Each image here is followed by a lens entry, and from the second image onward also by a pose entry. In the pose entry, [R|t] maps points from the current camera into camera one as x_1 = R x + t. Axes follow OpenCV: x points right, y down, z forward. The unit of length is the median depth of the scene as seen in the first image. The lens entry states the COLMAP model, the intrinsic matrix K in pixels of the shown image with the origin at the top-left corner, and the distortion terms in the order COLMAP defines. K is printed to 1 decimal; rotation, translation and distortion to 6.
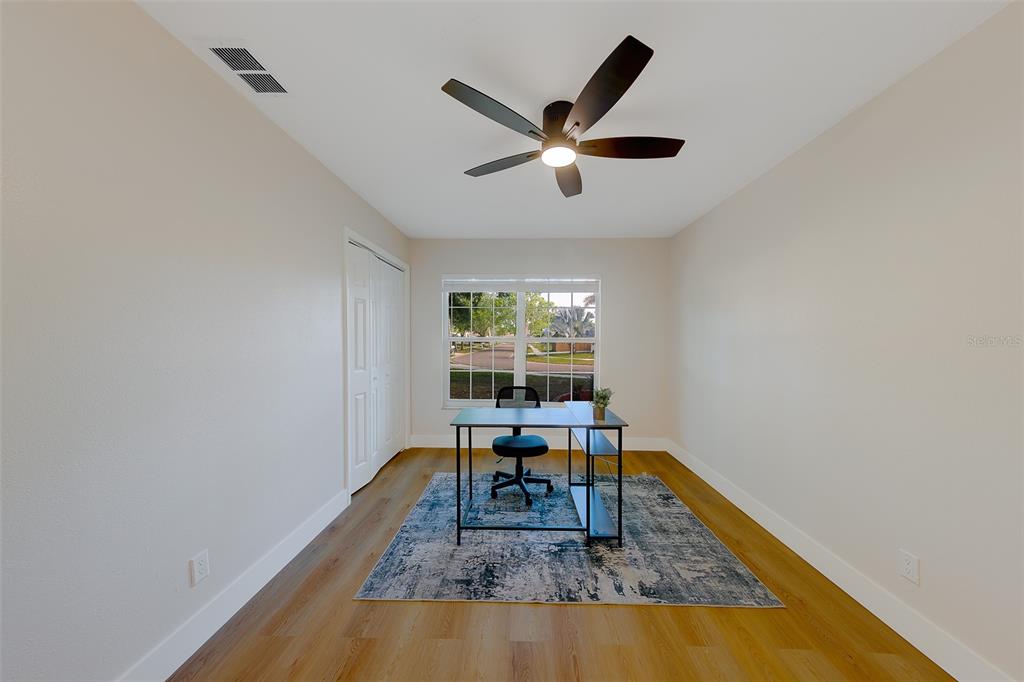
lens RADIAL K [[318.9, 0, 529.3], [0, 318.9, 343.7], [0, 0, 1]] dist [0.005046, -0.000209]
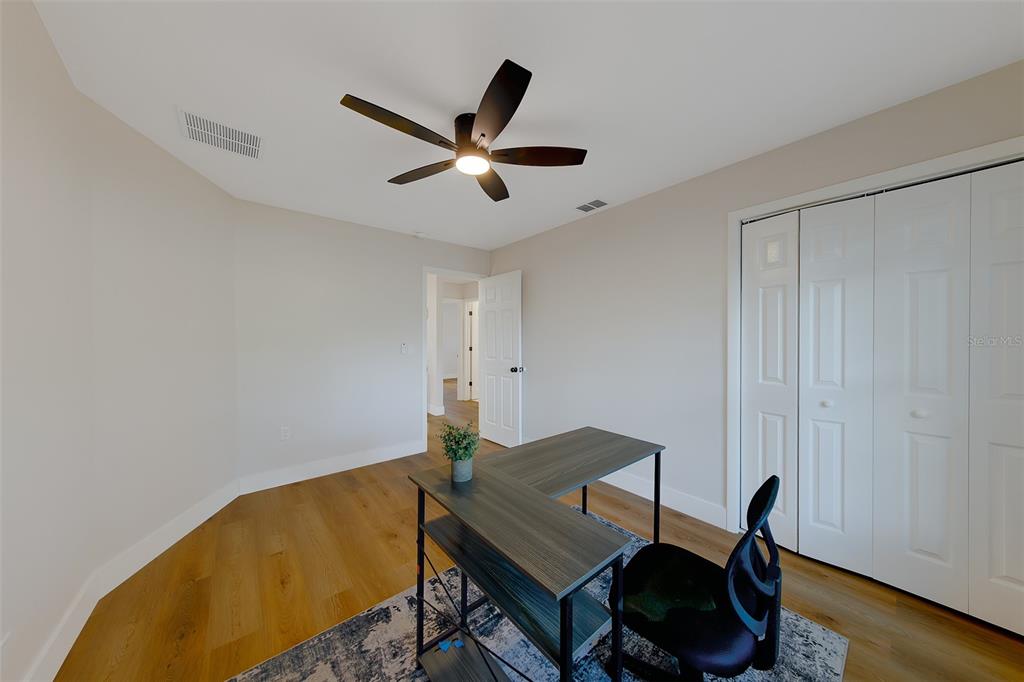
lens RADIAL K [[318.9, 0, 511.9], [0, 318.9, 343.9], [0, 0, 1]] dist [0.005046, -0.000209]
pose [[-0.776673, -0.001340, -0.629902, 0.543453], [-0.015016, 0.999753, 0.016389, -0.011850], [0.629725, 0.022188, -0.776501, 1.596048]]
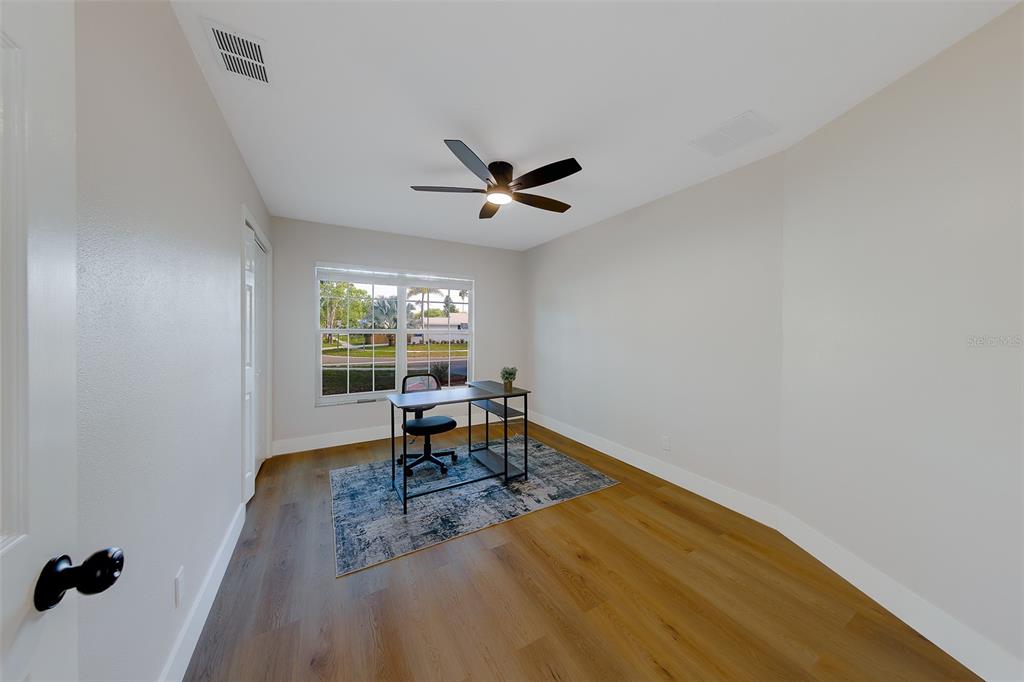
lens RADIAL K [[318.9, 0, 518.3], [0, 318.9, 332.3], [0, 0, 1]] dist [0.005046, -0.000209]
pose [[0.858313, -0.006265, 0.513088, -0.455439], [0.010679, 0.999927, -0.005654, 0.000094], [-0.513015, 0.010333, 0.858317, -0.179993]]
